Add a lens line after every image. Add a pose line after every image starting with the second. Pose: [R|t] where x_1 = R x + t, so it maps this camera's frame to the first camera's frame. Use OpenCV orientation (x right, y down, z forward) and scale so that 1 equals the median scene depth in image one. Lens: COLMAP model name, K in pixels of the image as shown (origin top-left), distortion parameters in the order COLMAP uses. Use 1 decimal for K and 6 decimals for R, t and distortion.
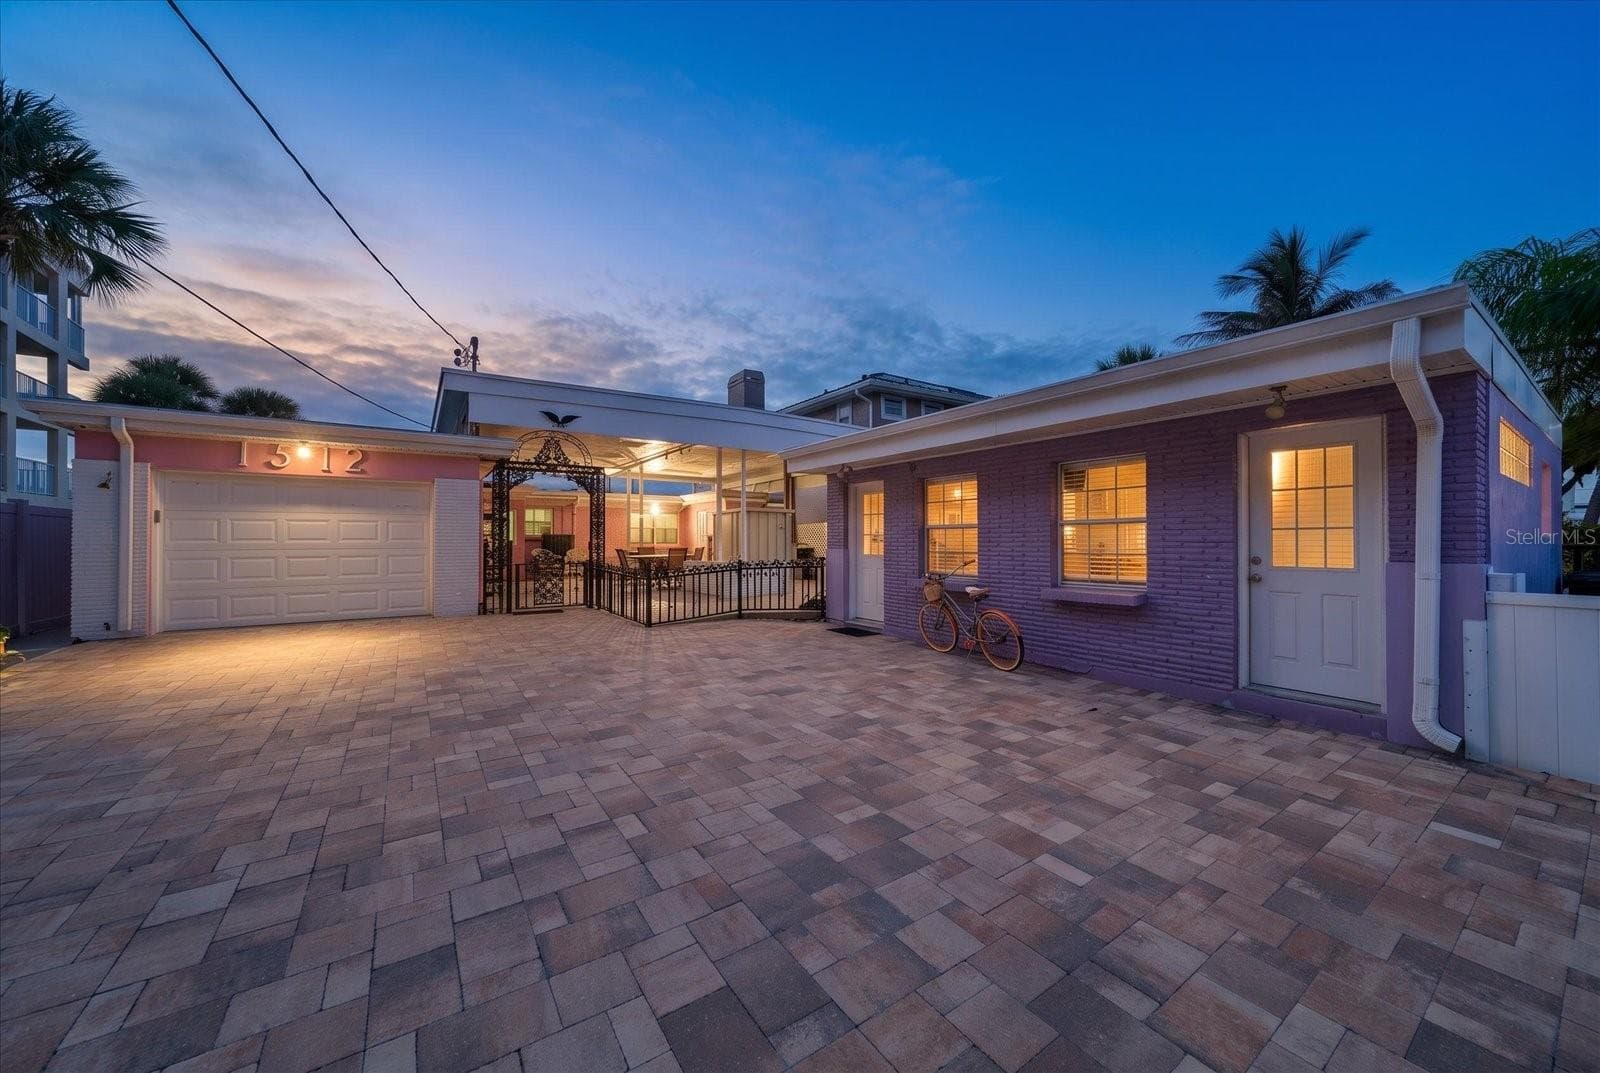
lens RADIAL K [[575.4, 0, 800.0], [0, 575.4, 536.5], [0, 0, 1]] dist [-0.004498, 0.000180]
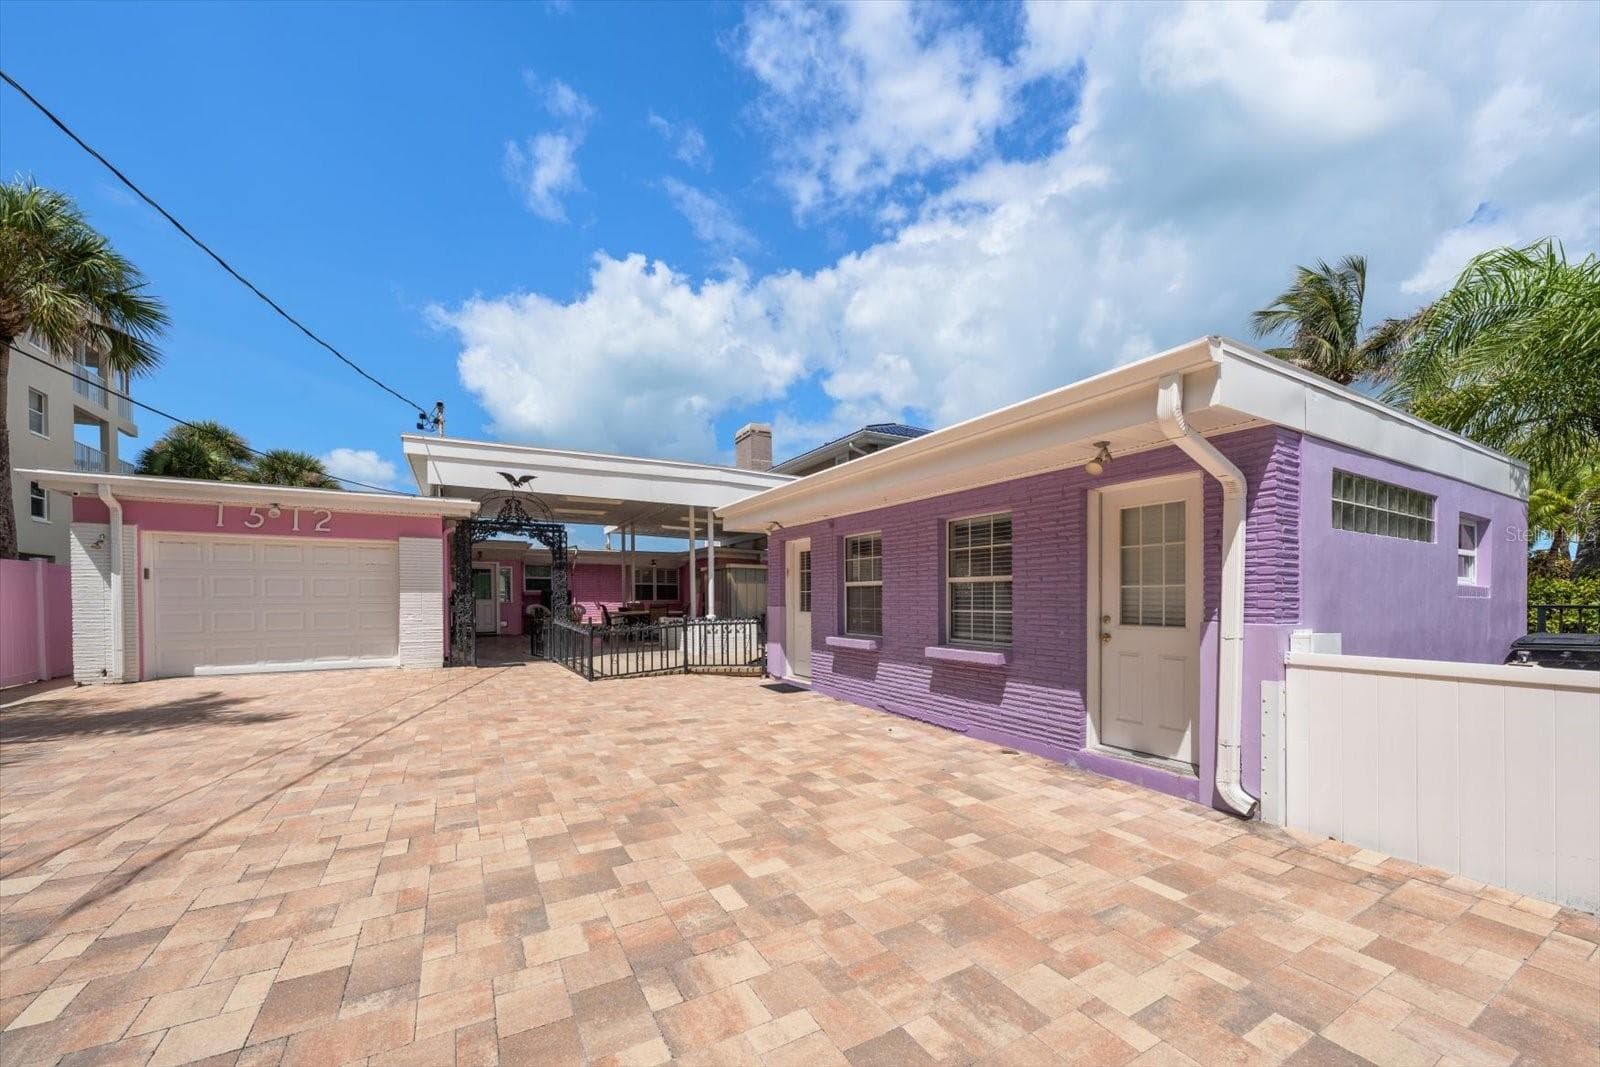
lens RADIAL K [[599.1, 0, 797.9], [0, 599.1, 592.5], [0, 0, 1]] dist [-0.006848, 0.000234]
pose [[0.996432, 0.002319, -0.084372, 0.485735], [-0.002374, 0.999997, -0.000555, -0.001213], [0.084370, 0.000754, 0.996434, -0.088950]]
